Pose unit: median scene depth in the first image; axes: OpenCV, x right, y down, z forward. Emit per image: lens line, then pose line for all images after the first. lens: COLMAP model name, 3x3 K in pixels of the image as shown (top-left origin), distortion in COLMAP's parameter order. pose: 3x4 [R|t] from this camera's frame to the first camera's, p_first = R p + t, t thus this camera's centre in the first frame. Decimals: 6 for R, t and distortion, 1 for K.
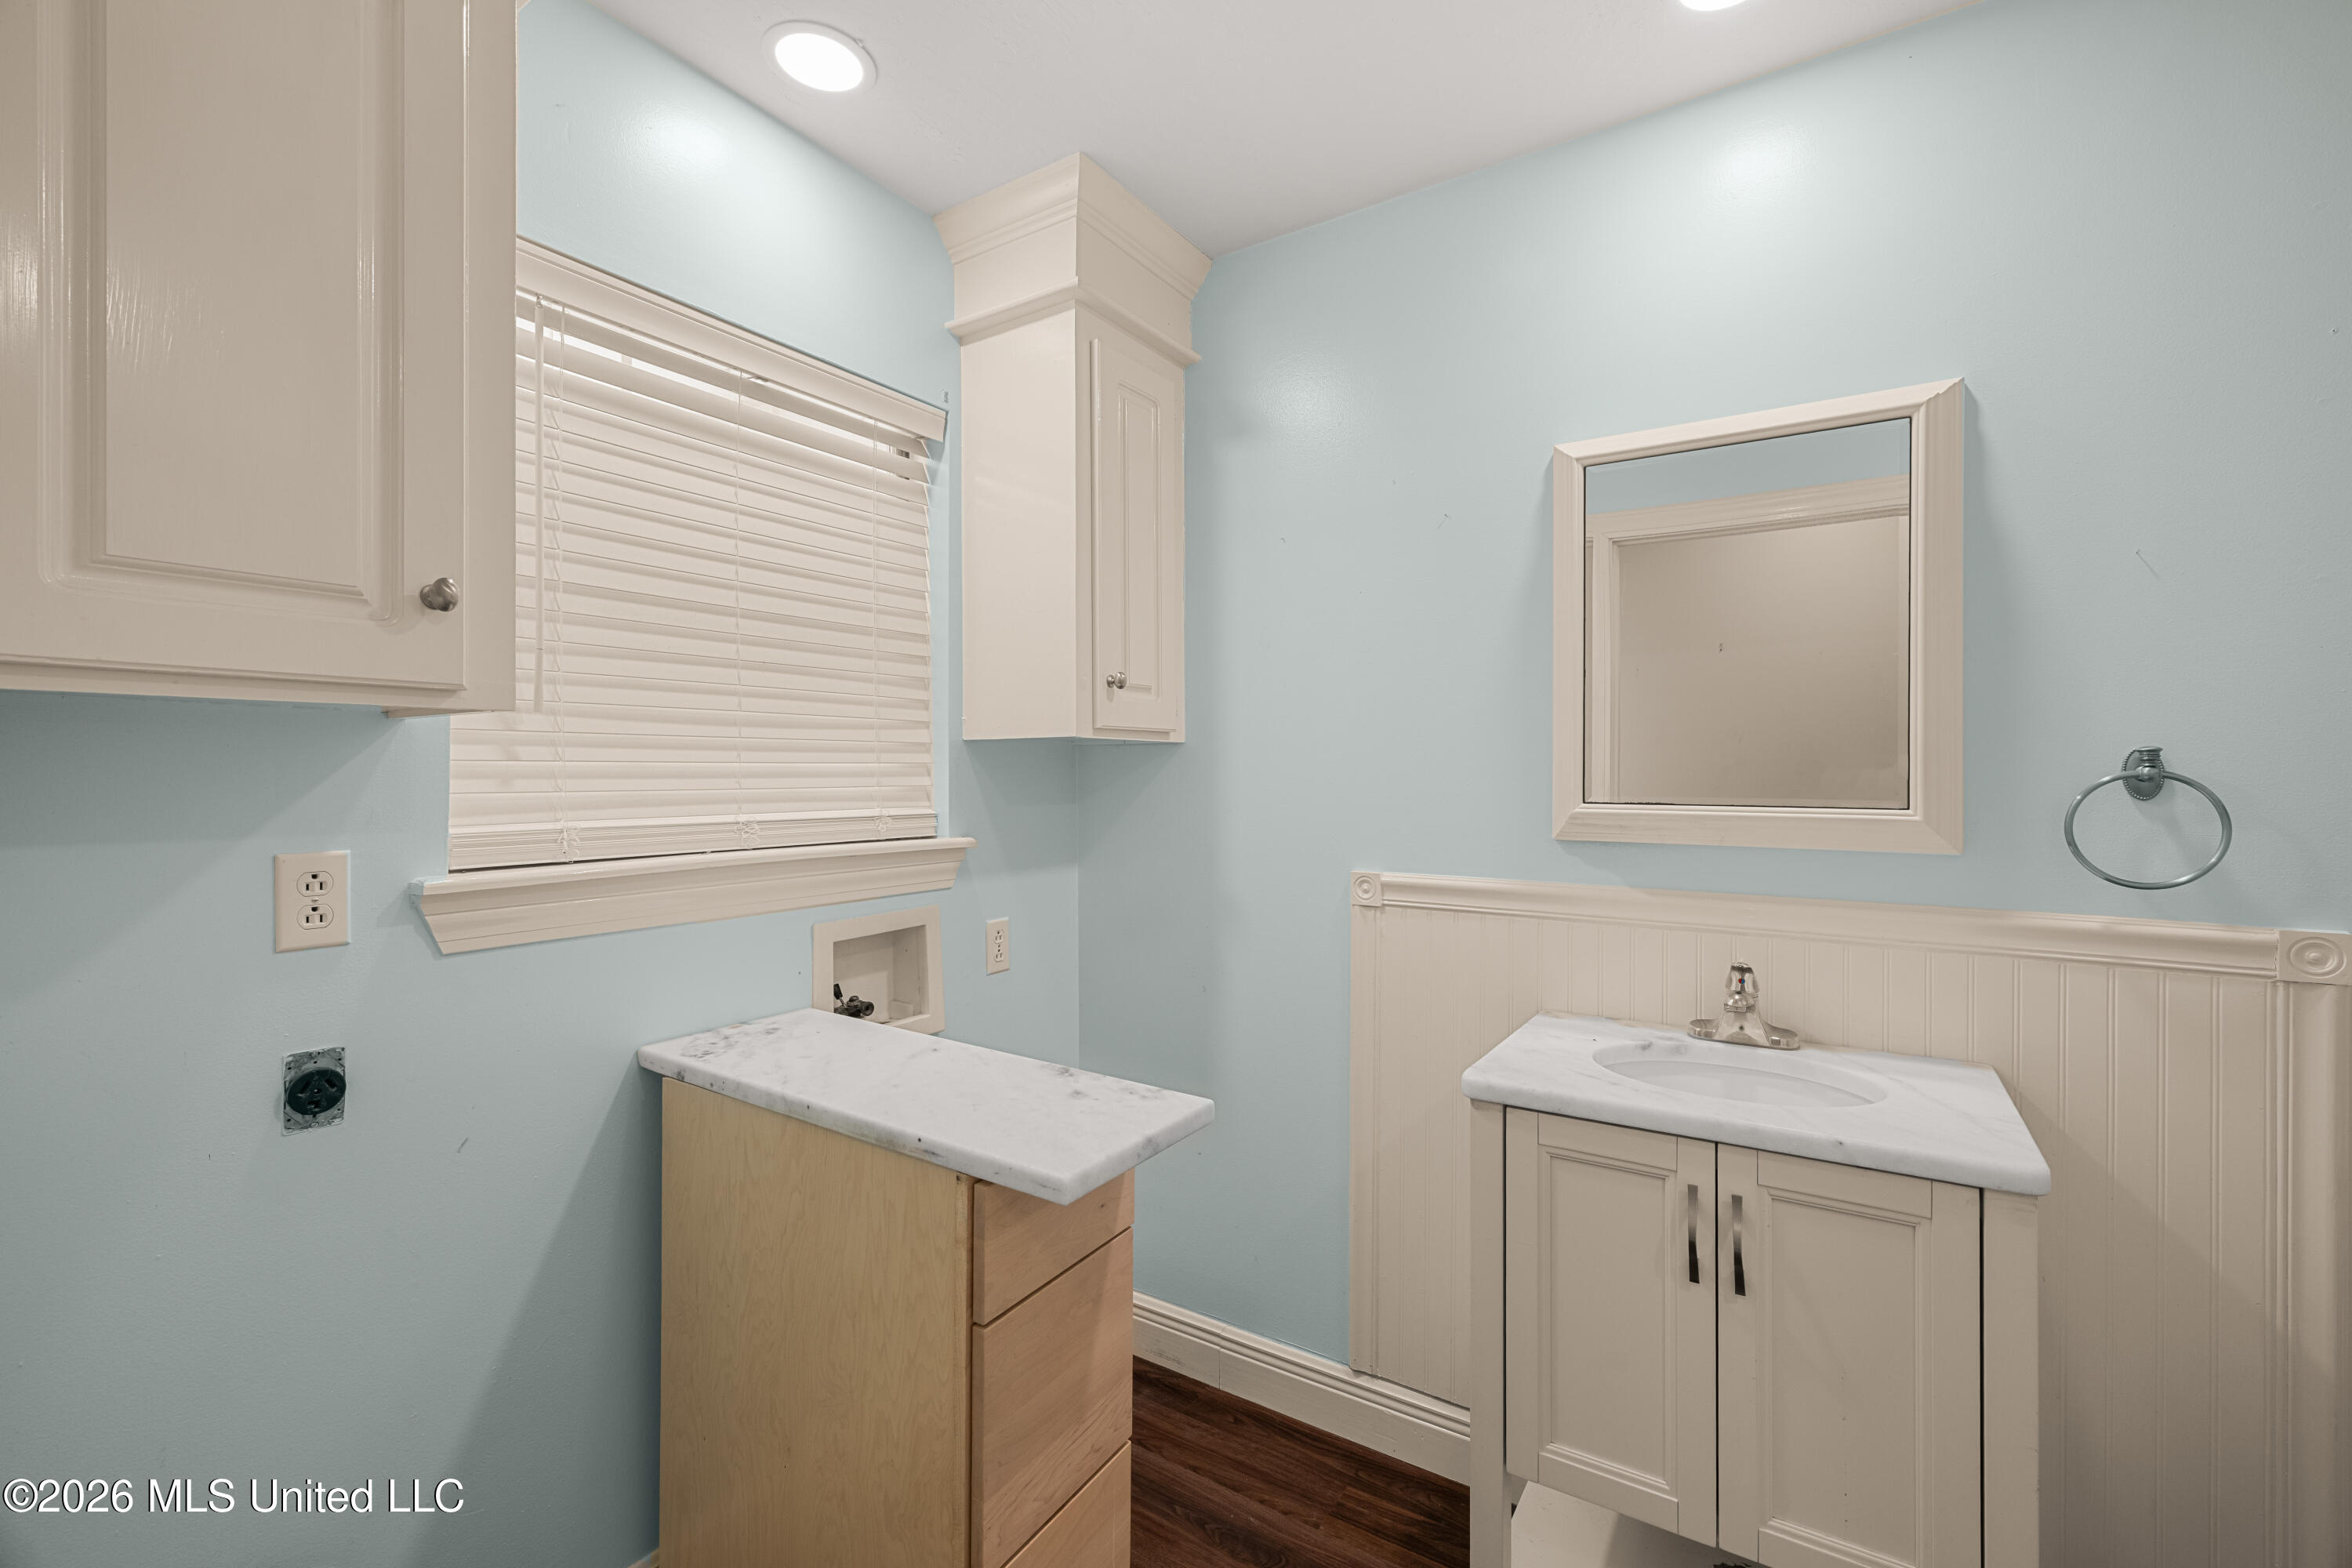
lens RADIAL K [[993.4, 0, 1185.0], [0, 993.4, 783.9], [0, 0, 1]] dist [0.001561, 0.000251]
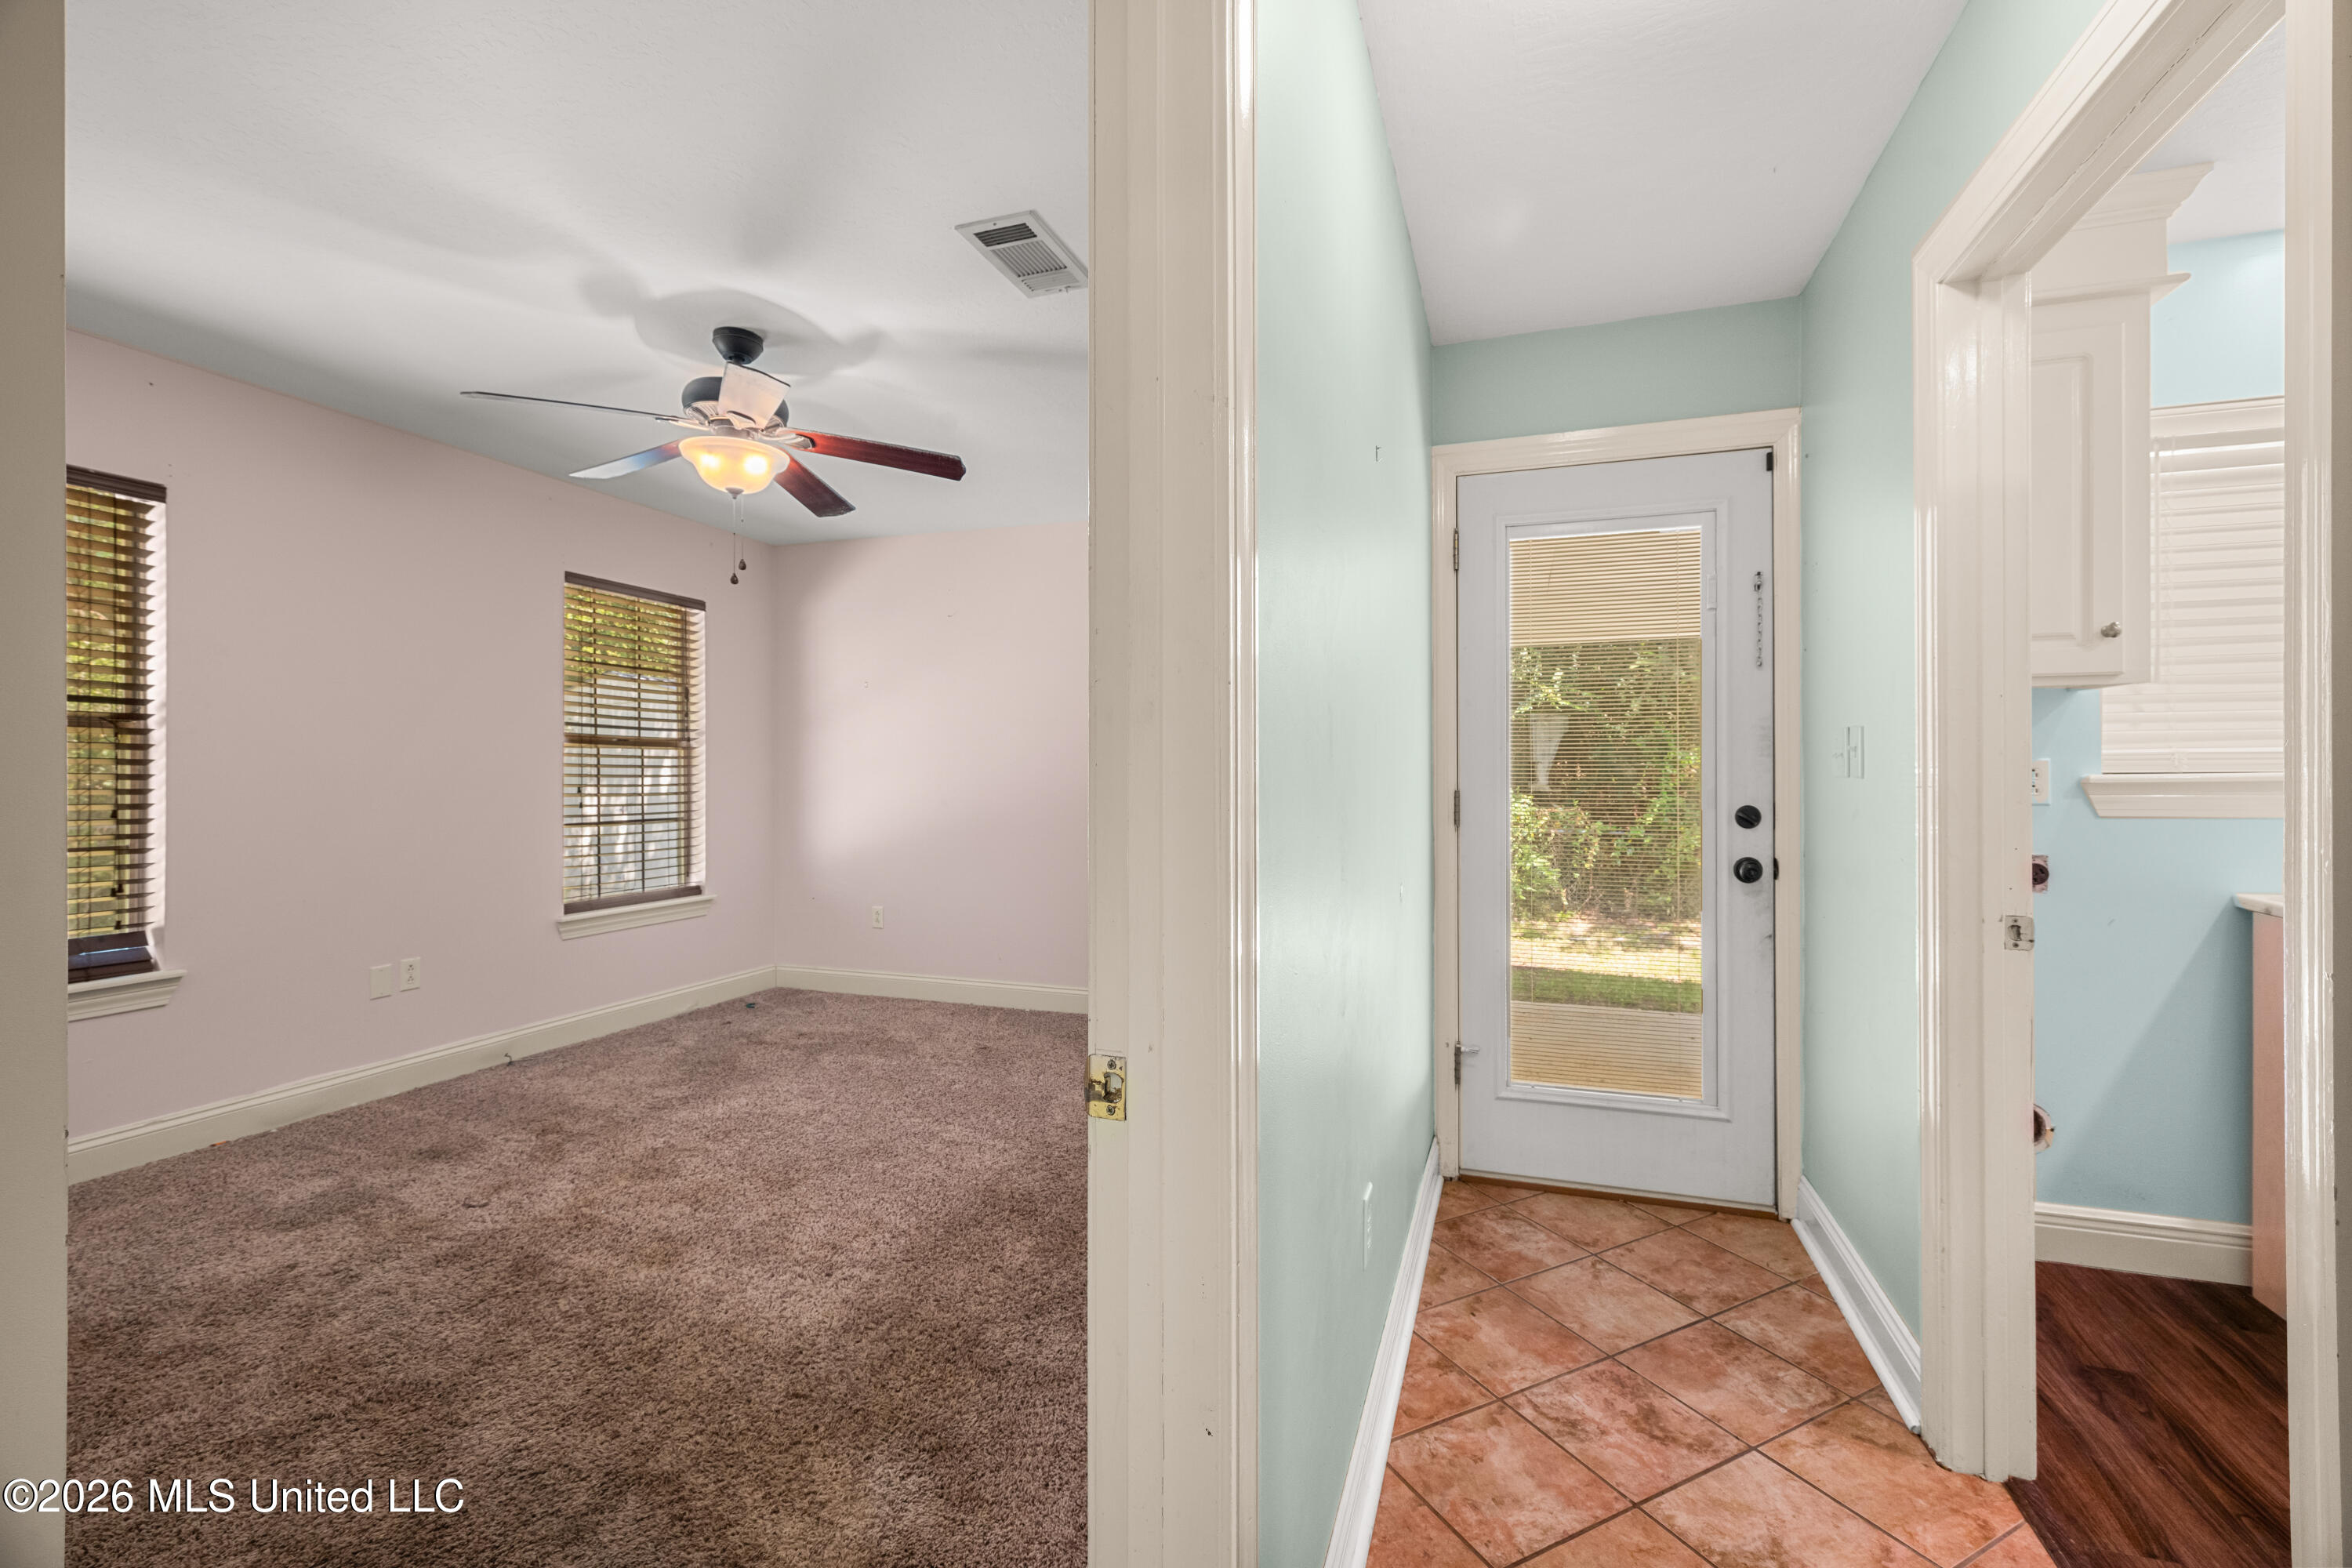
lens RADIAL K [[993.4, 0, 1183.0], [0, 993.4, 771.6], [0, 0, 1]] dist [0.001561, 0.000251]
pose [[0.253074, -0.000811, -0.967447, 0.611157], [0.003152, 0.999995, -0.000014, 0.079629], [0.967442, -0.003046, 0.253075, -1.109964]]
